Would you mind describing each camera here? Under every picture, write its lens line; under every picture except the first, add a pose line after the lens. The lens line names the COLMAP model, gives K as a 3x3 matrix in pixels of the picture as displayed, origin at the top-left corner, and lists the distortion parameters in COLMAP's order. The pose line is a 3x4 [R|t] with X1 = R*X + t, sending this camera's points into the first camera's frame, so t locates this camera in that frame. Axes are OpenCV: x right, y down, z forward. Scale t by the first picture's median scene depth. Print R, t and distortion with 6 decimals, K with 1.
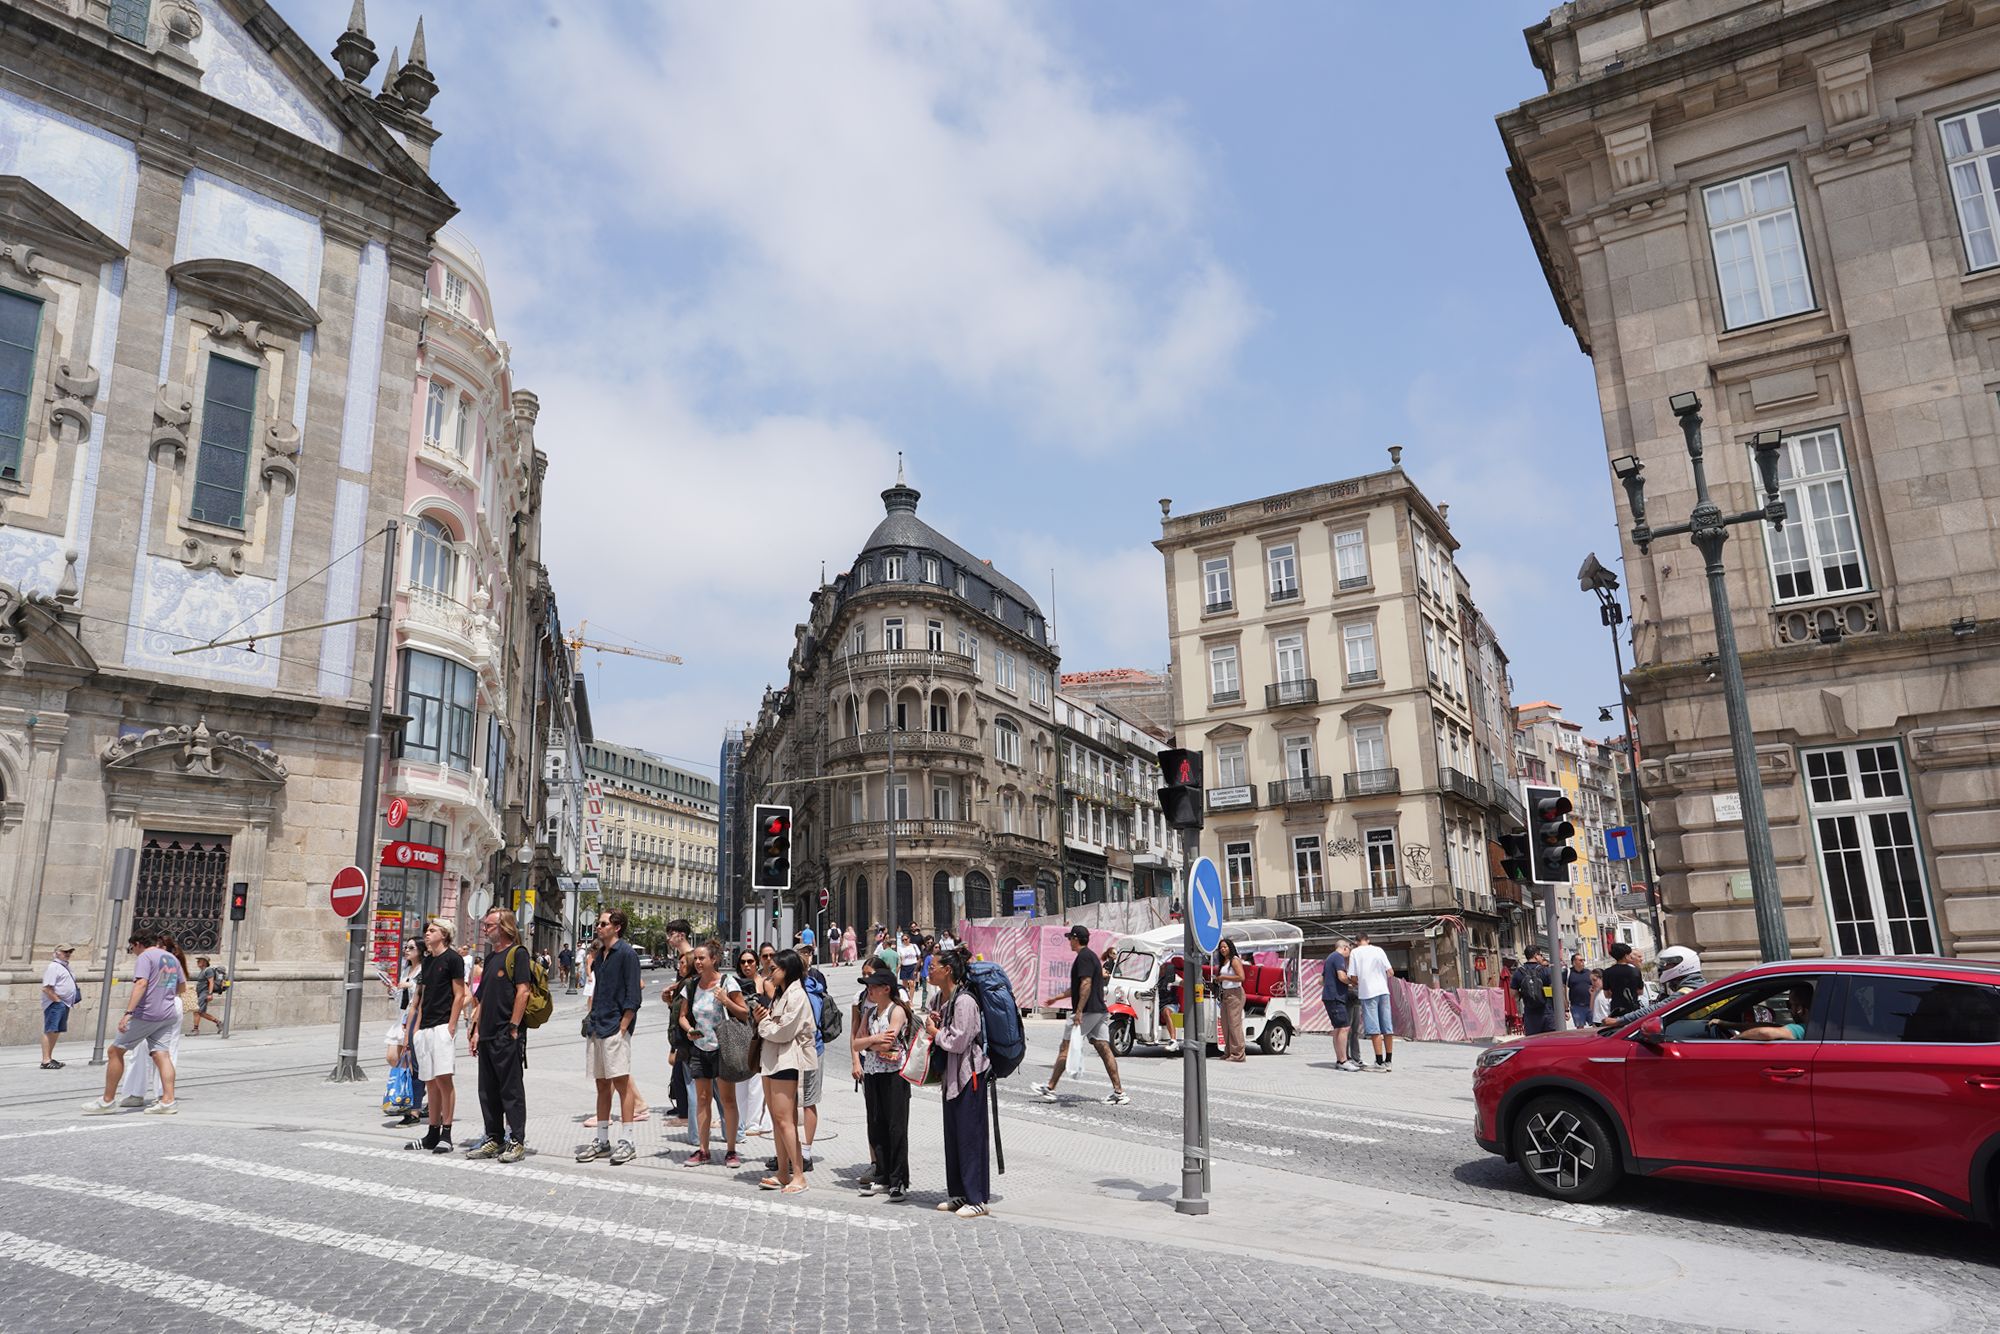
lens RADIAL K [[1340.5, 0, 999.8], [0, 1340.5, 665.5], [0, 0, 1]] dist [-0.000993, 0.001998]
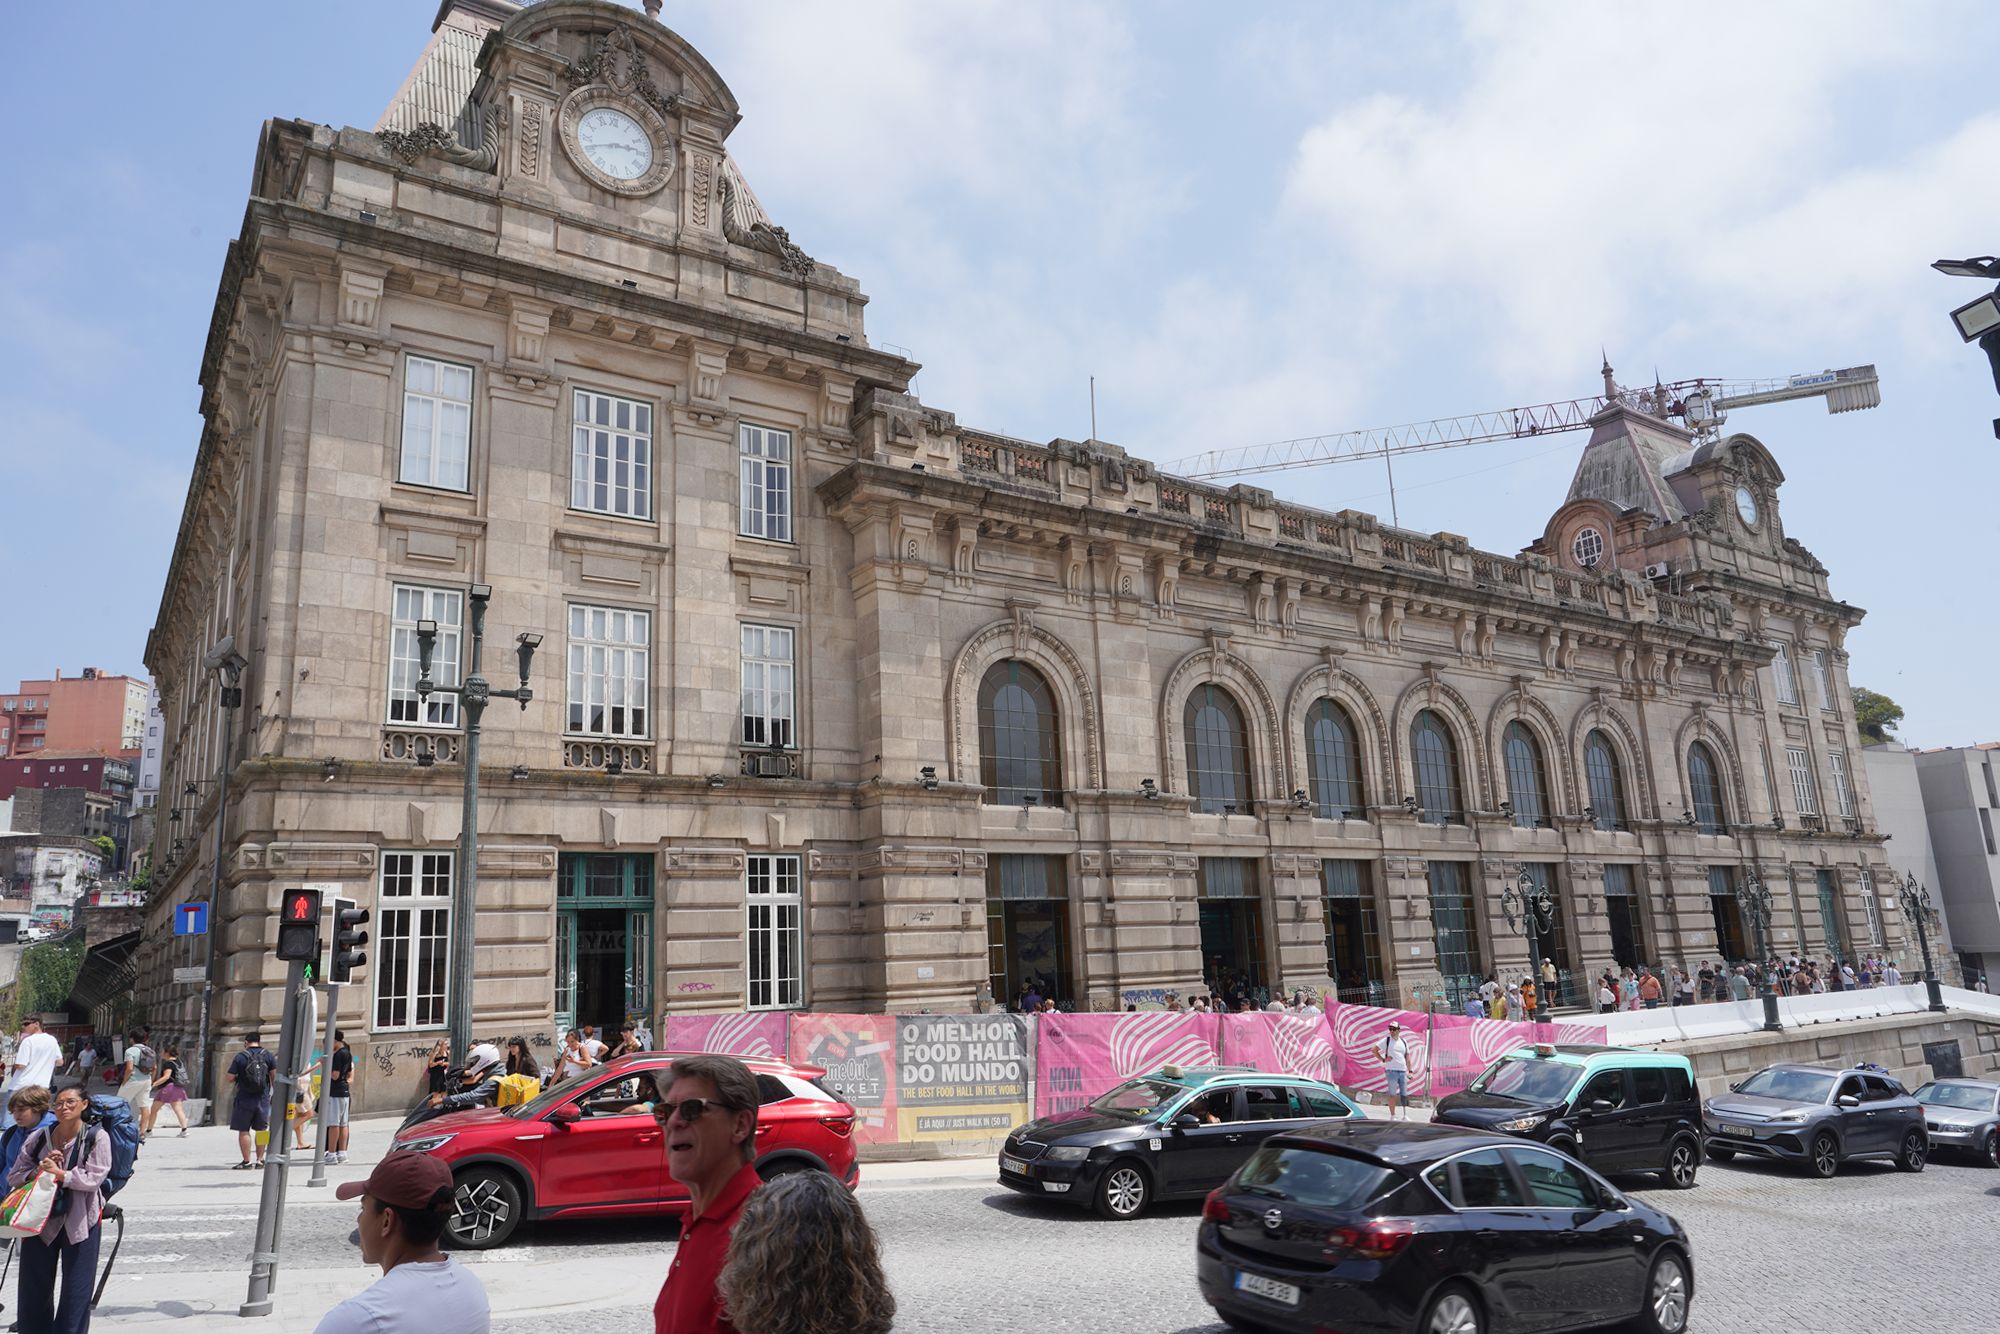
lens RADIAL K [[1340.5, 0, 999.8], [0, 1340.5, 665.5], [0, 0, 1]] dist [-0.000993, 0.001998]
pose [[0.415371, 0.212759, 0.884421, -0.471587], [-0.187559, 0.971403, -0.145596, -0.047190], [-0.890106, -0.105405, 0.443397, 0.009400]]
